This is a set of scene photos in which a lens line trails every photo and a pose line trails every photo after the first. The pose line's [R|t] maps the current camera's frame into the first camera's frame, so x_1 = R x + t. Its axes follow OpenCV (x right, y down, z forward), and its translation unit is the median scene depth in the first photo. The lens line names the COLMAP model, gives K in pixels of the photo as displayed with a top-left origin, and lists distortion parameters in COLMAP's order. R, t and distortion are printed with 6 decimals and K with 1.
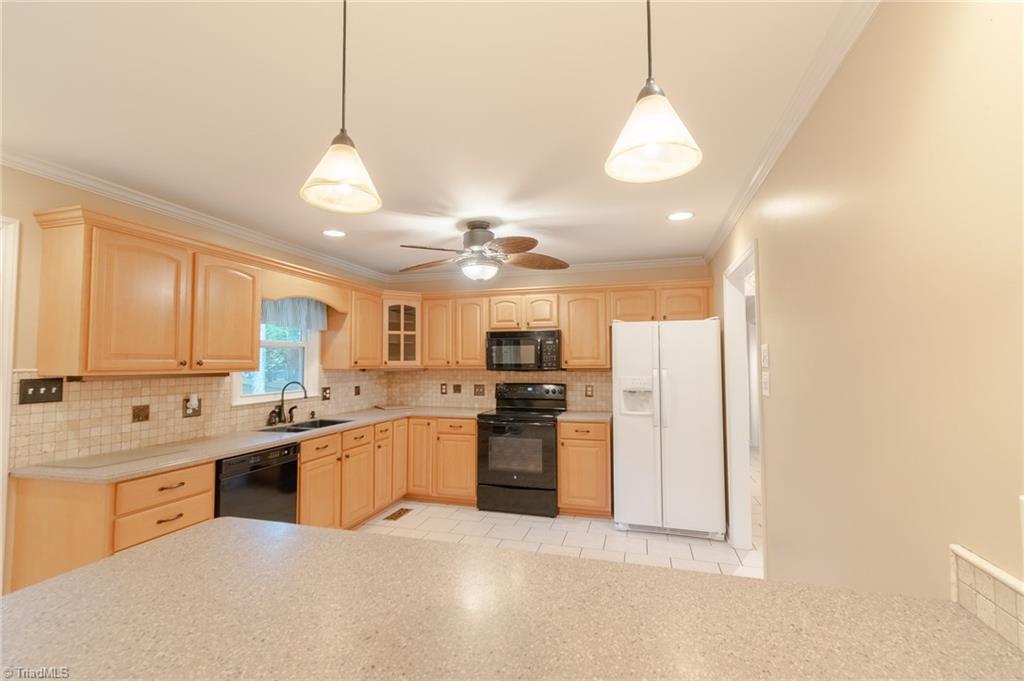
lens RADIAL K [[453.5, 0, 515.1], [0, 453.5, 344.0], [0, 0, 1]] dist [0.002338, -0.000034]
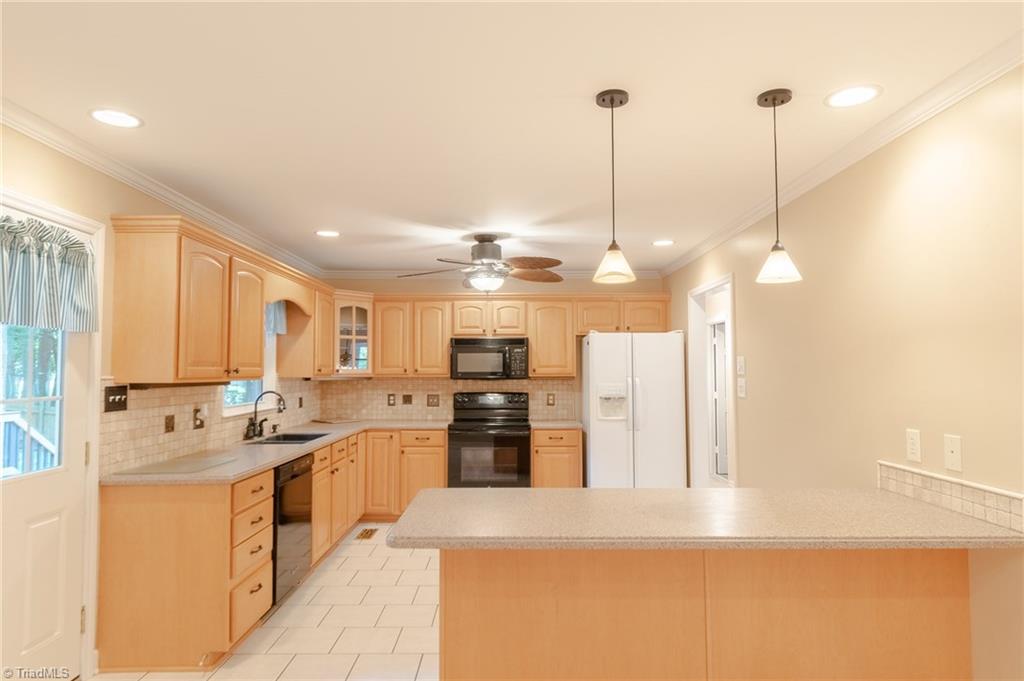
lens RADIAL K [[599.2, 0, 512.0], [0, 599.2, 340.5], [0, 0, 1]] dist [-0.000914, -0.001985]
pose [[0.959527, 0.016019, 0.281160, -0.396358], [-0.013235, 0.999843, -0.011798, -0.012301], [-0.281305, 0.007599, 0.959588, -0.321925]]
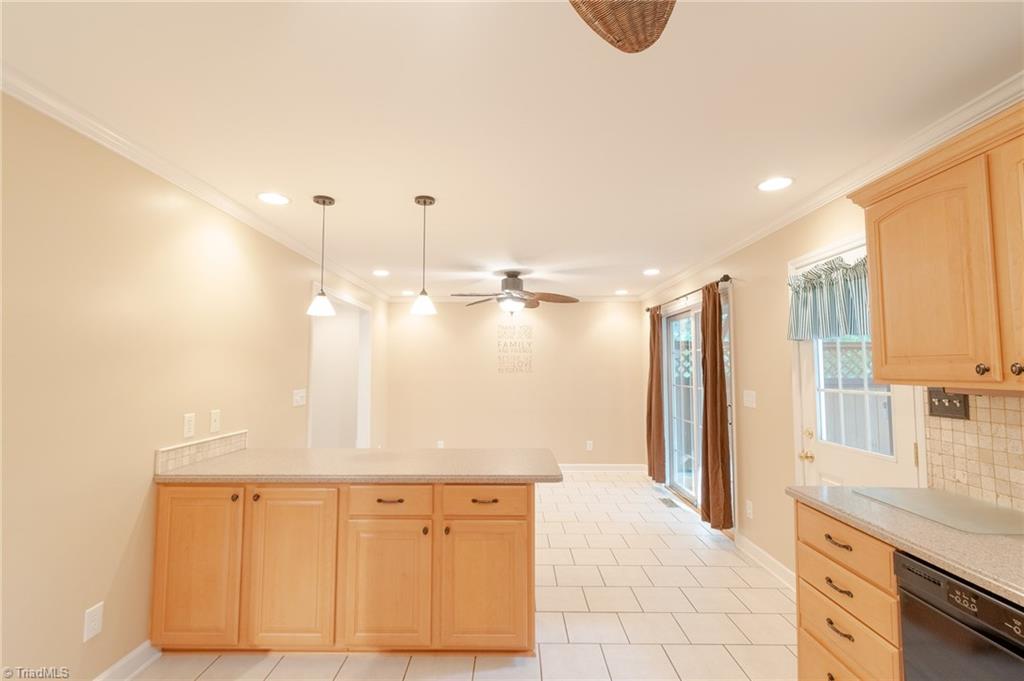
lens RADIAL K [[456.4, 0, 508.6], [0, 456.4, 339.7], [0, 0, 1]] dist [0.001971, -0.001750]
pose [[-0.965225, -0.013709, -0.261060, -0.042239], [0.014056, 0.994458, -0.104190, 0.043439], [0.261042, -0.104236, -0.959683, 1.073744]]
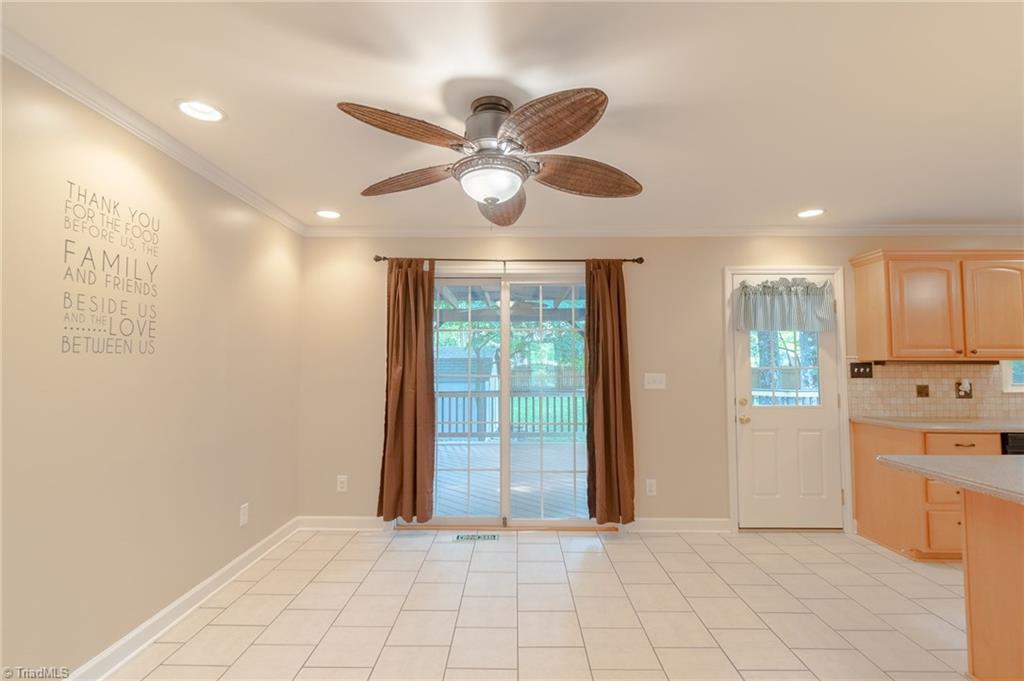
lens RADIAL K [[456.4, 0, 508.6], [0, 456.4, 339.7], [0, 0, 1]] dist [0.001971, -0.001750]
pose [[0.255679, -0.048856, -0.965527, 0.124379], [0.039386, 0.998419, -0.040091, 0.008291], [0.965959, -0.027778, 0.257199, -0.398870]]
